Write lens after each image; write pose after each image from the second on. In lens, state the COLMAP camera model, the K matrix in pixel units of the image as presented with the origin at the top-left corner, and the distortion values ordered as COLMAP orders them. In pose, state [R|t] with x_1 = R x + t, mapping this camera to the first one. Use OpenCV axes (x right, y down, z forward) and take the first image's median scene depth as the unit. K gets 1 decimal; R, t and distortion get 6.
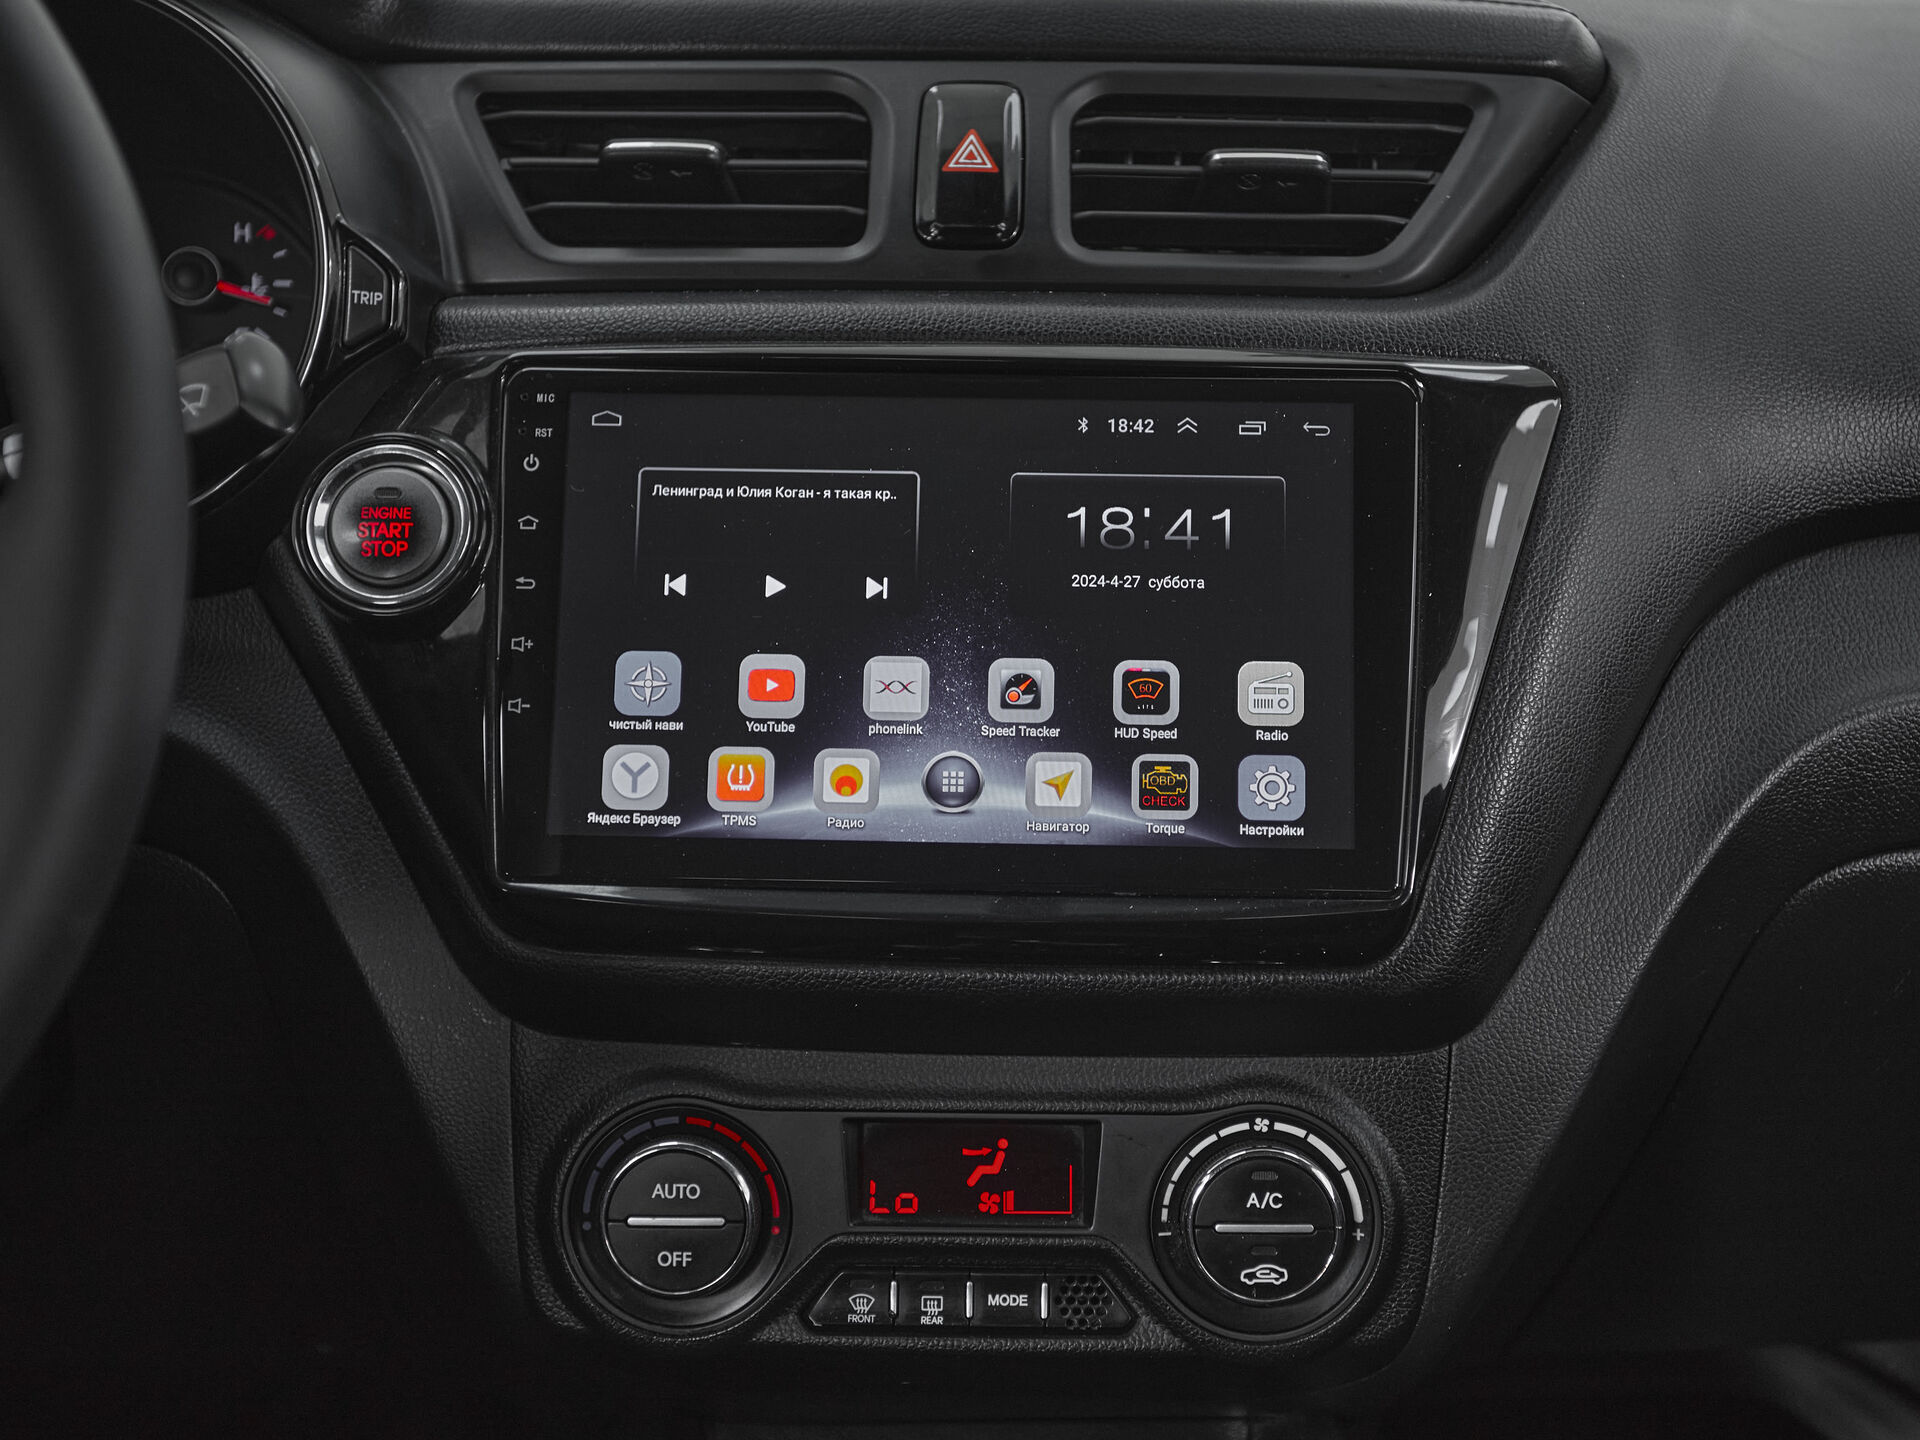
lens RADIAL K [[2472.1, 0, 962.3], [0, 2472.1, 767.8], [0, 0, 1]] dist [0.024908, 0.041444]
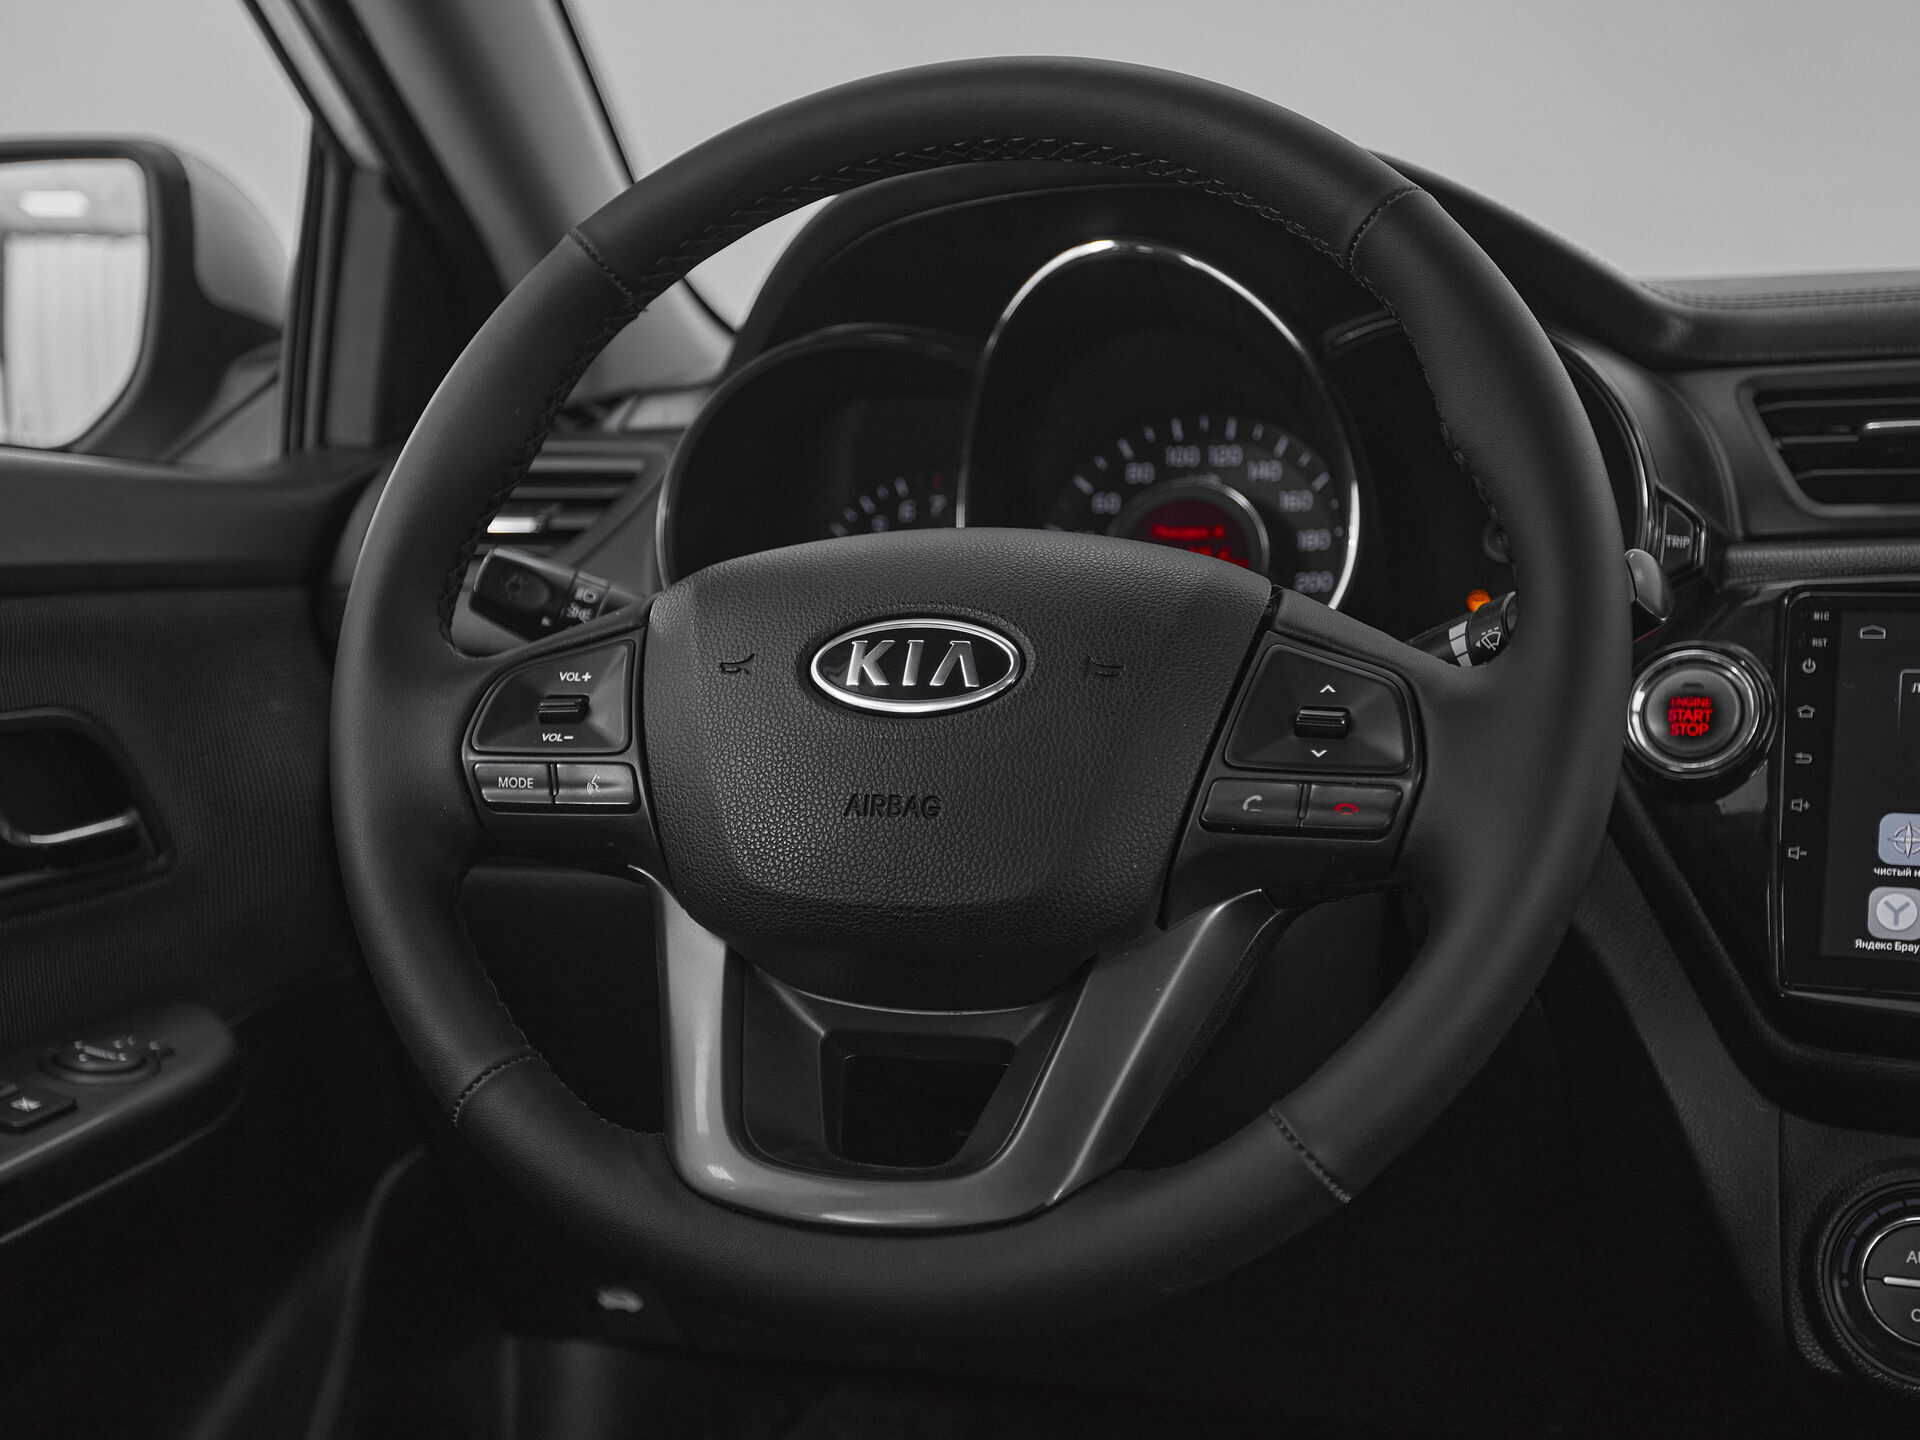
lens RADIAL K [[2488.7, 0, 954.9], [0, 2488.7, 708.4], [0, 0, 1]] dist [0.031729, 0.087983]
pose [[0.921716, 0.013553, -0.387630, -0.080913], [-0.075518, 0.986535, -0.145074, 0.118821], [0.380444, 0.162990, 0.910328, -0.335640]]
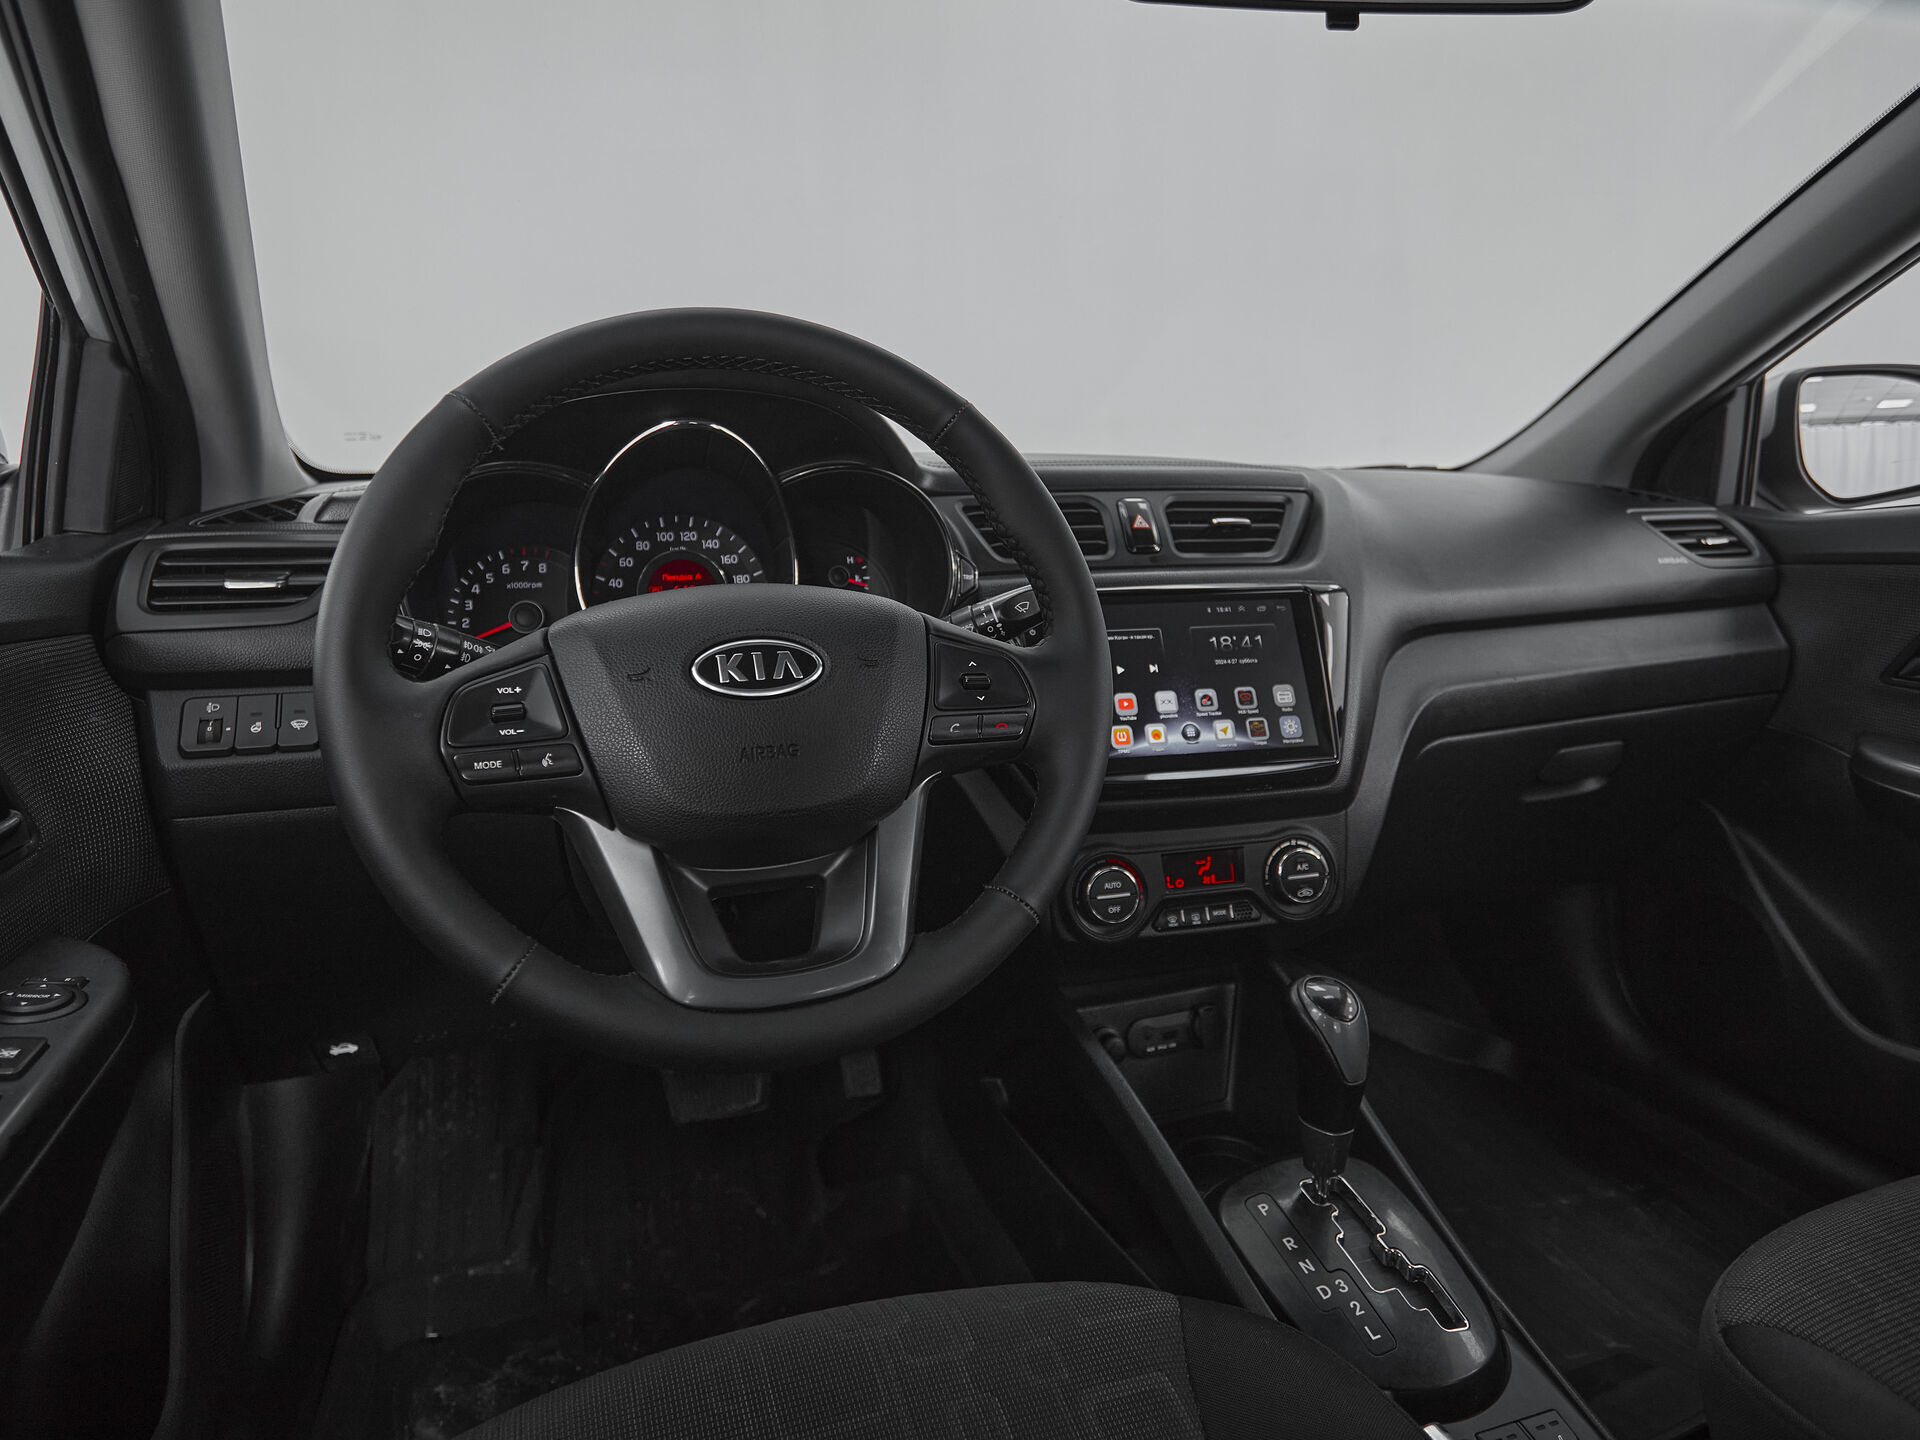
lens RADIAL K [[1047.2, 0, 890.8], [0, 1047.2, 695.5], [0, 0, 1]] dist [-0.003320, -0.000626]
pose [[0.974646, -0.062564, 0.214826, -0.597503], [0.082480, 0.992959, -0.085022, 0.037403], [-0.207995, 0.100585, 0.972944, -0.123946]]
